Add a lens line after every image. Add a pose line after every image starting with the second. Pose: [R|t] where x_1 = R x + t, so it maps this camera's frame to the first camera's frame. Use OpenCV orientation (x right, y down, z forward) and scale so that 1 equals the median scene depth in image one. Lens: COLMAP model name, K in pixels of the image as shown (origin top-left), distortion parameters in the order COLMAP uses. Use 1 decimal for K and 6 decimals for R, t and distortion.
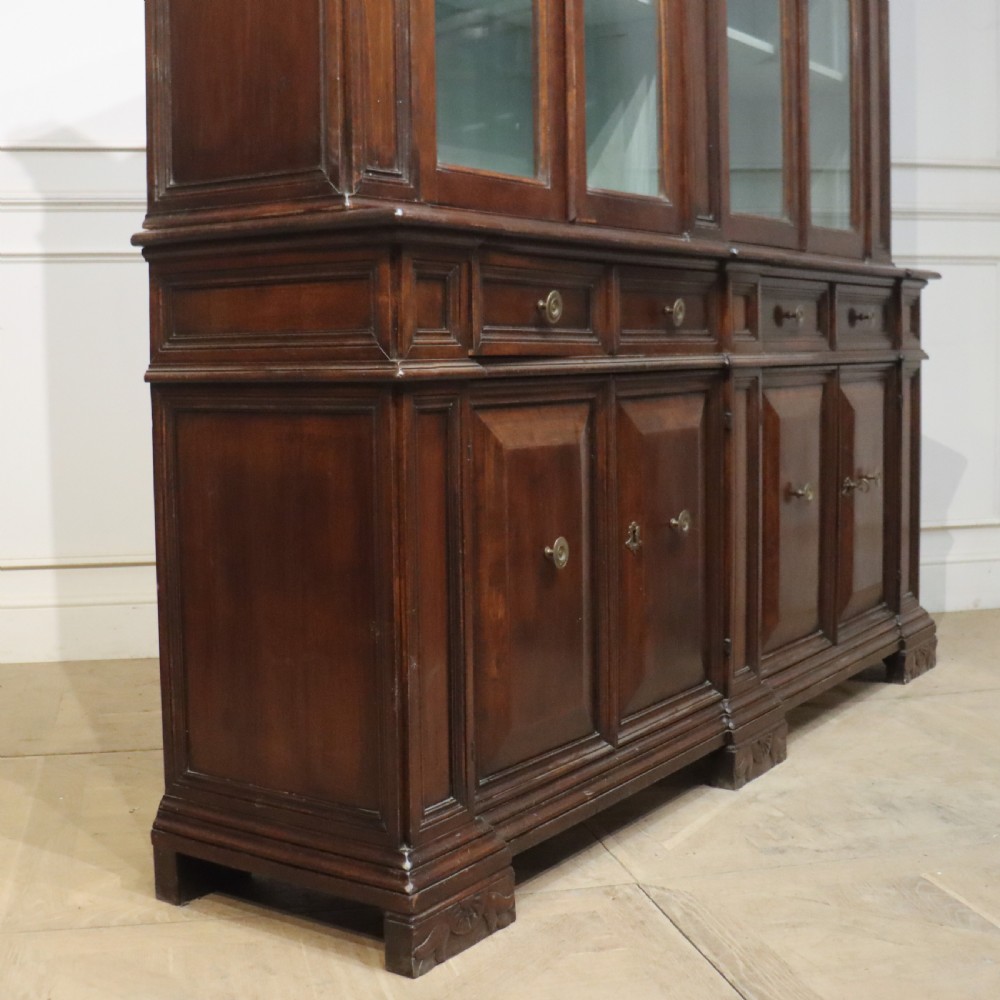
lens RADIAL K [[1541.2, 0, 483.3], [0, 1541.2, 500.1], [0, 0, 1]] dist [-0.139045, 0.053880]
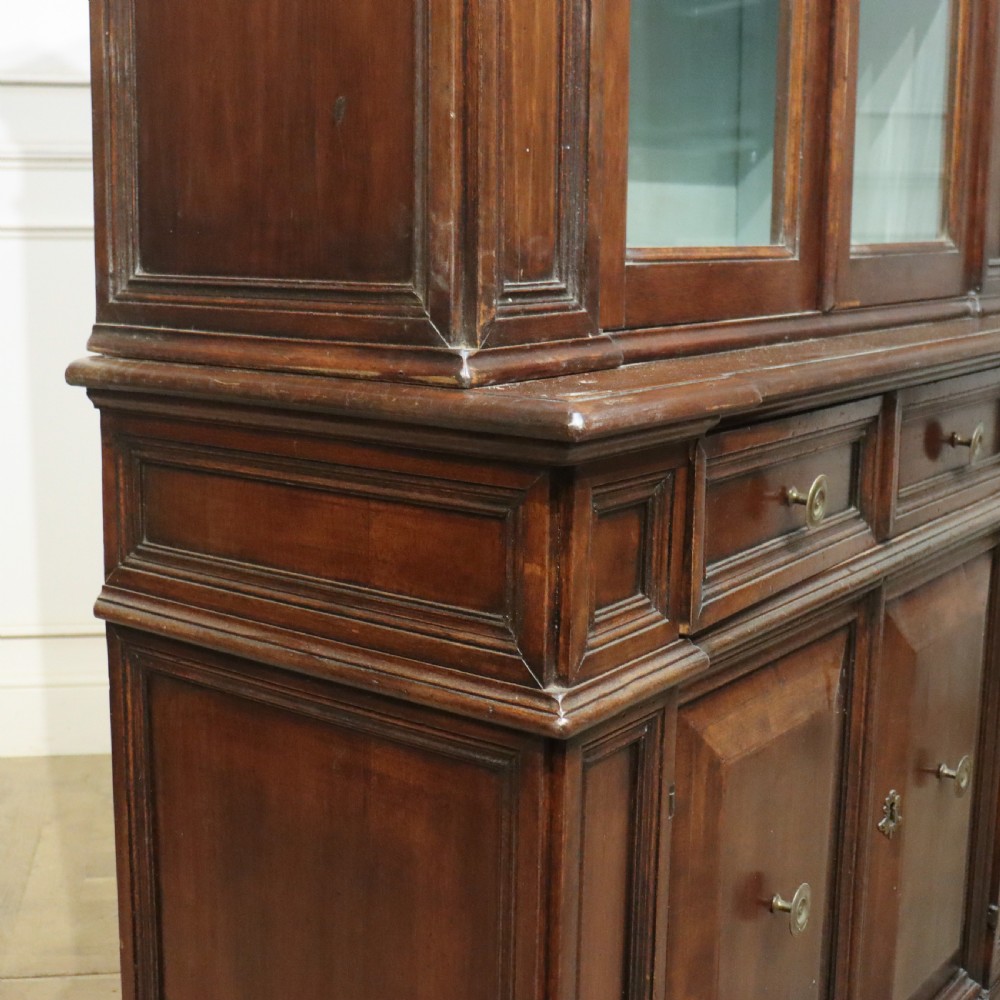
lens RADIAL K [[1520.8, 0, 454.5], [0, 1520.8, 509.8], [0, 0, 1]] dist [-0.082806, 0.105466]
pose [[0.998068, 0.031459, -0.053583, -0.058779], [-0.025923, 0.994543, 0.101052, -0.181872], [0.056469, -0.099468, 0.993437, 0.456833]]
